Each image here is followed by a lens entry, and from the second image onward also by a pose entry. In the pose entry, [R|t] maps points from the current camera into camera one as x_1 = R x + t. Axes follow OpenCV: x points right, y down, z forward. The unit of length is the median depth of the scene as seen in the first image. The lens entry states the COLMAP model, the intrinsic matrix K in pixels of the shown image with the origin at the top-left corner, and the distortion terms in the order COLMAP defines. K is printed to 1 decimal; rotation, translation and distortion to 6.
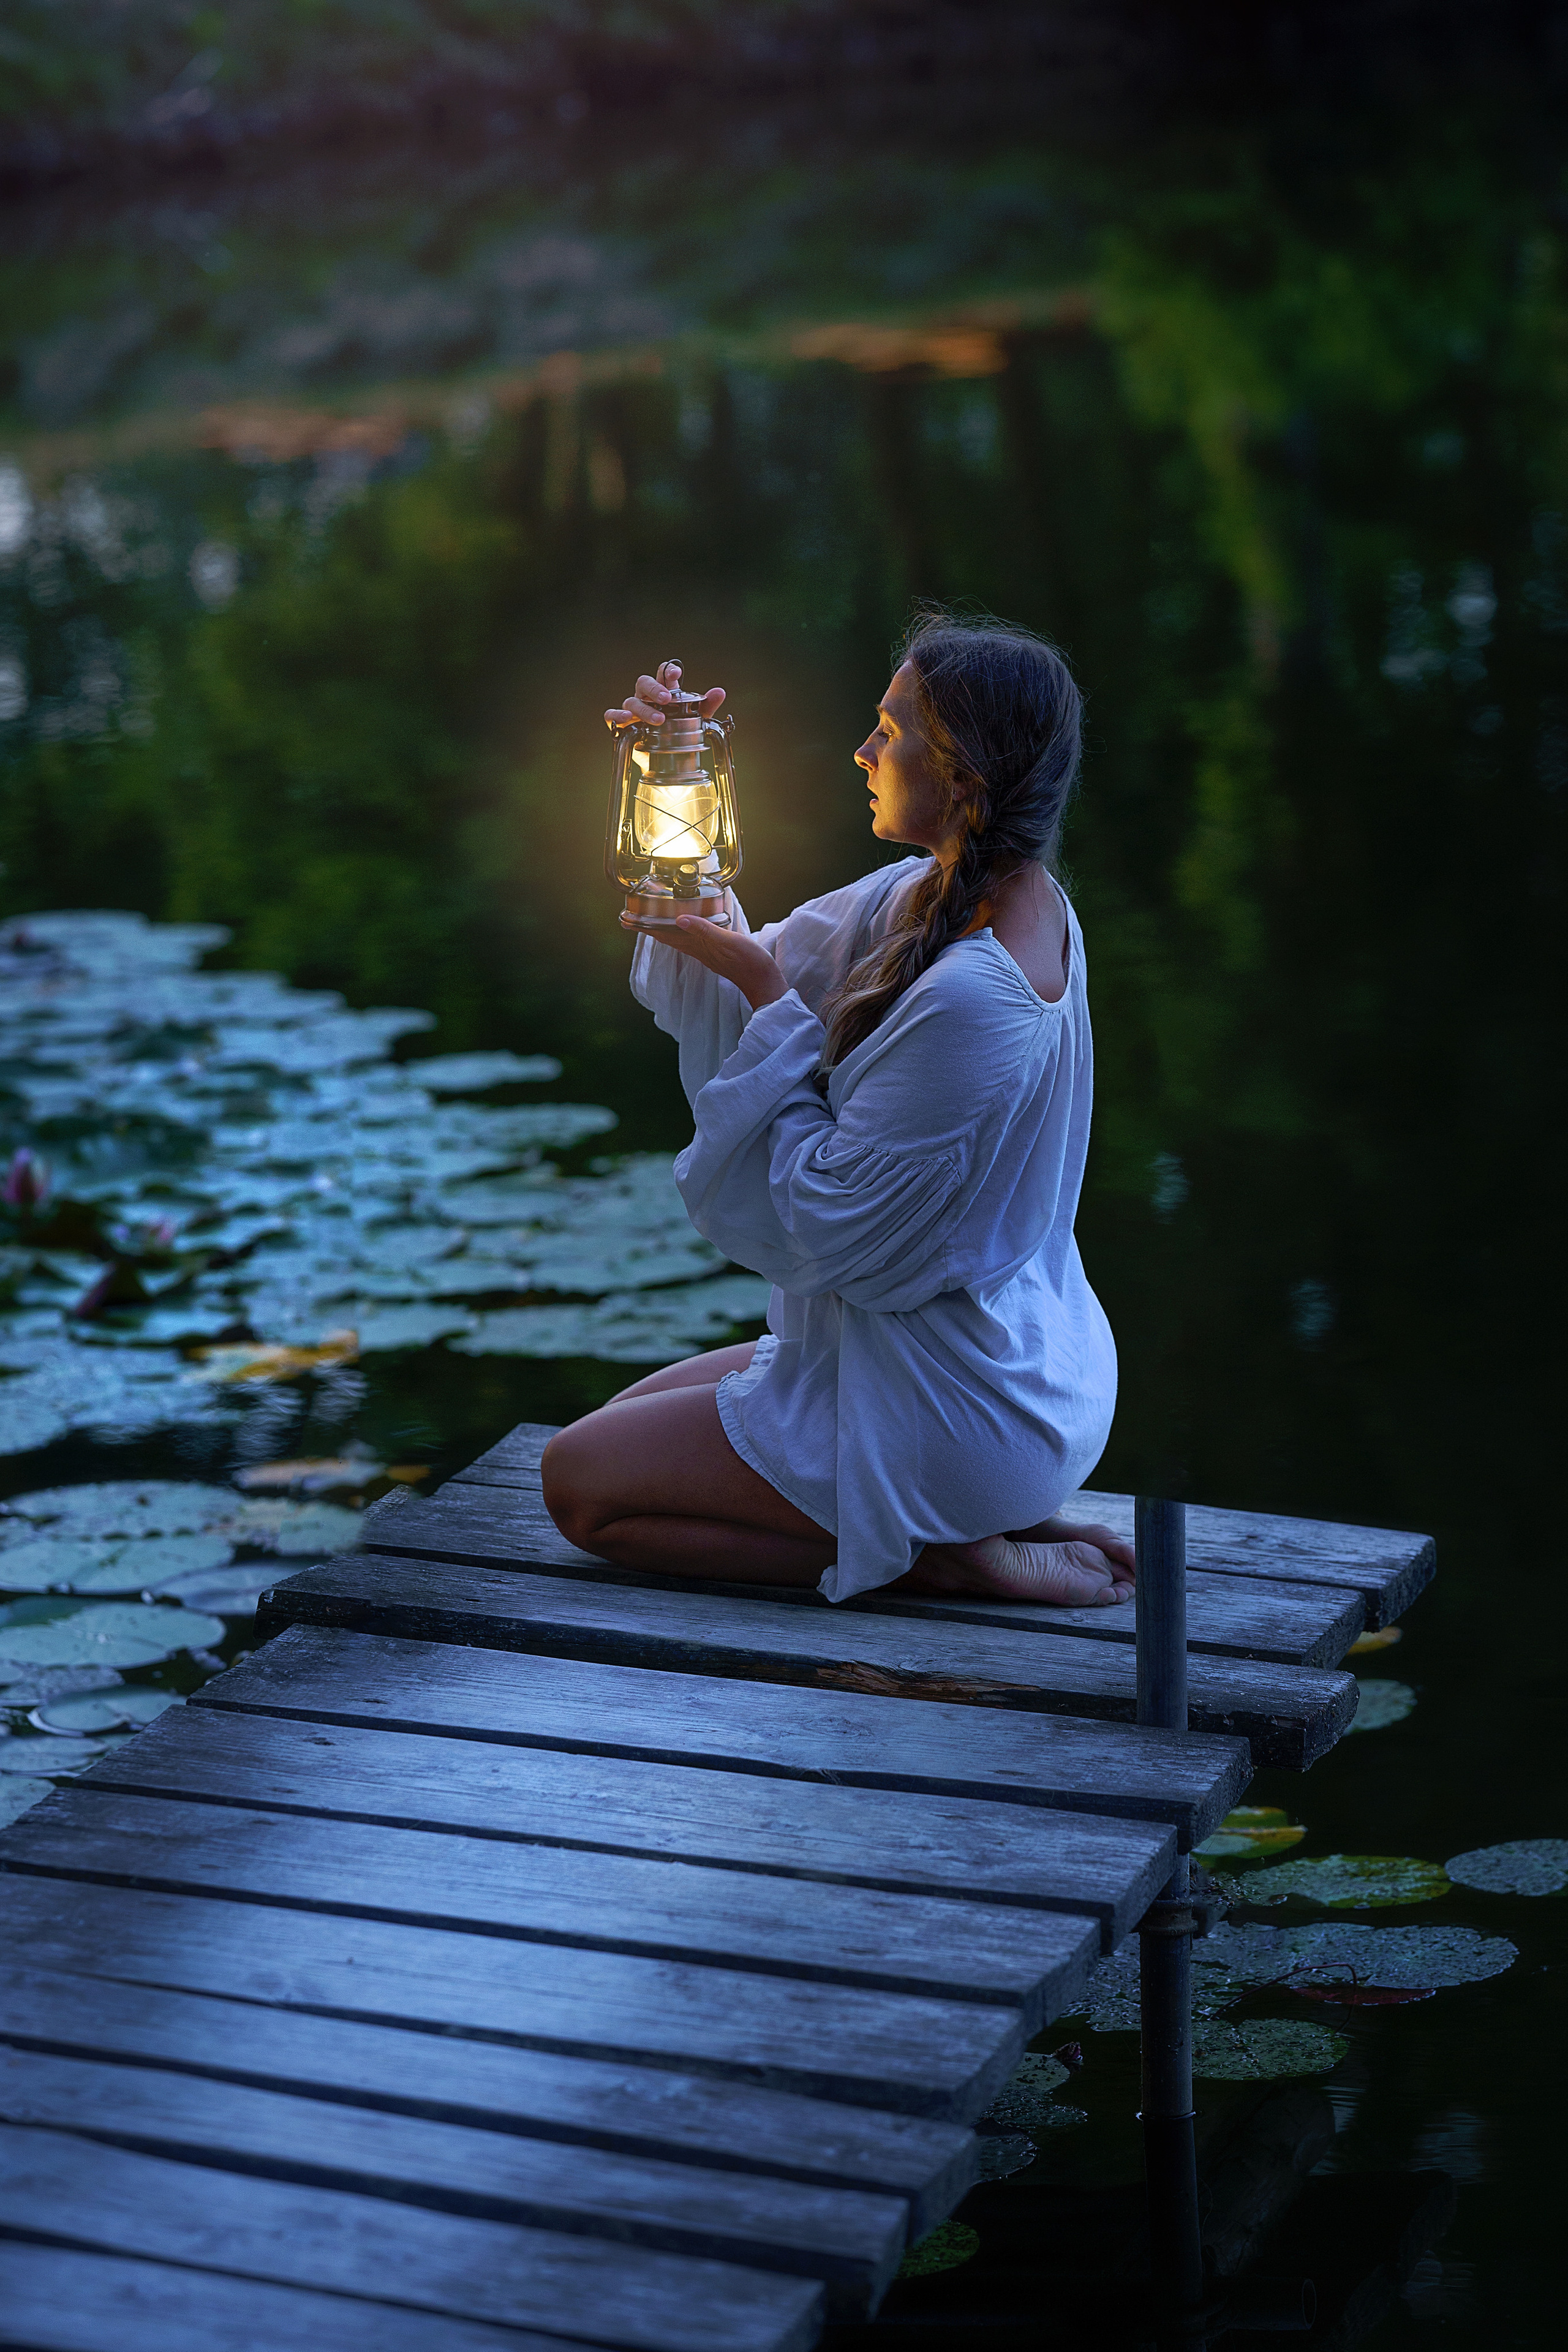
lens RADIAL K [[7494.1, 0, 783.0], [0, 7494.1, 1177.3], [0, 0, 1]] dist [-0.041007, 0.000000]
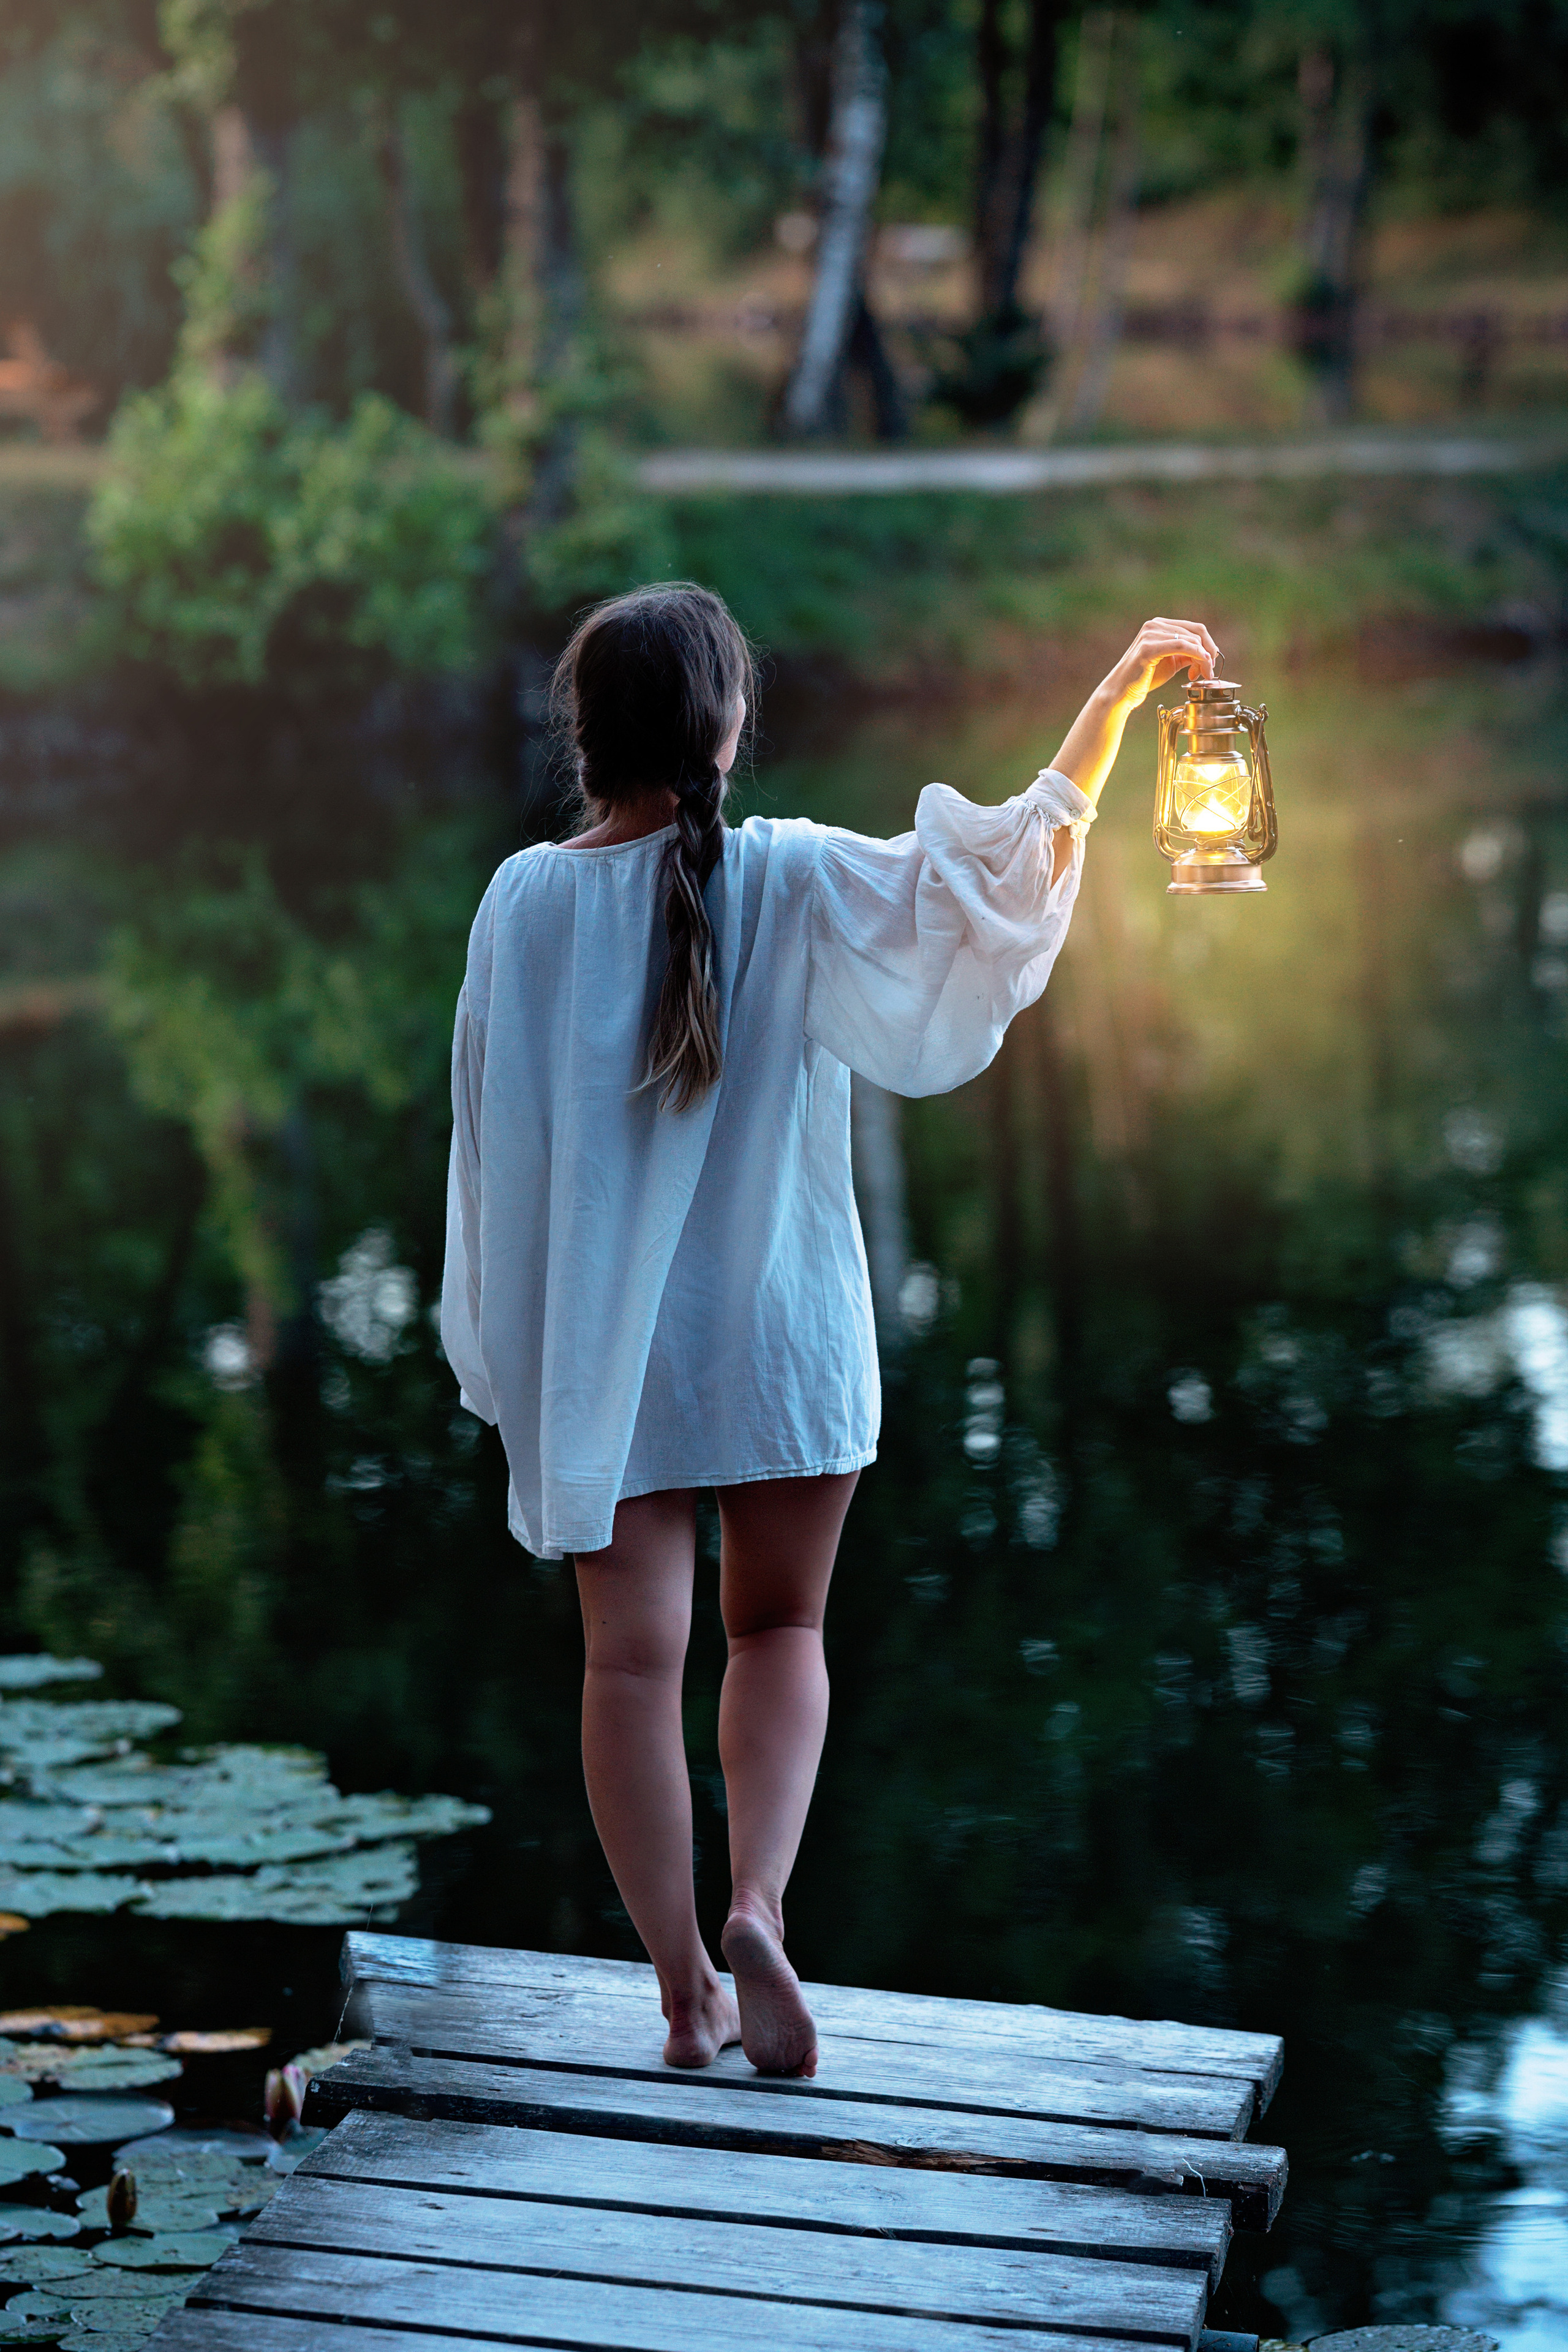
lens RADIAL K [[7494.1, 0, 785.2], [0, 7494.1, 1174.3], [0, 0, 1]] dist [-0.041007, 0.000000]
pose [[0.983534, 0.014629, 0.180129, -0.193341], [0.003040, 0.995238, -0.097423, 0.029382], [-0.180697, 0.096366, 0.978807, -0.087409]]
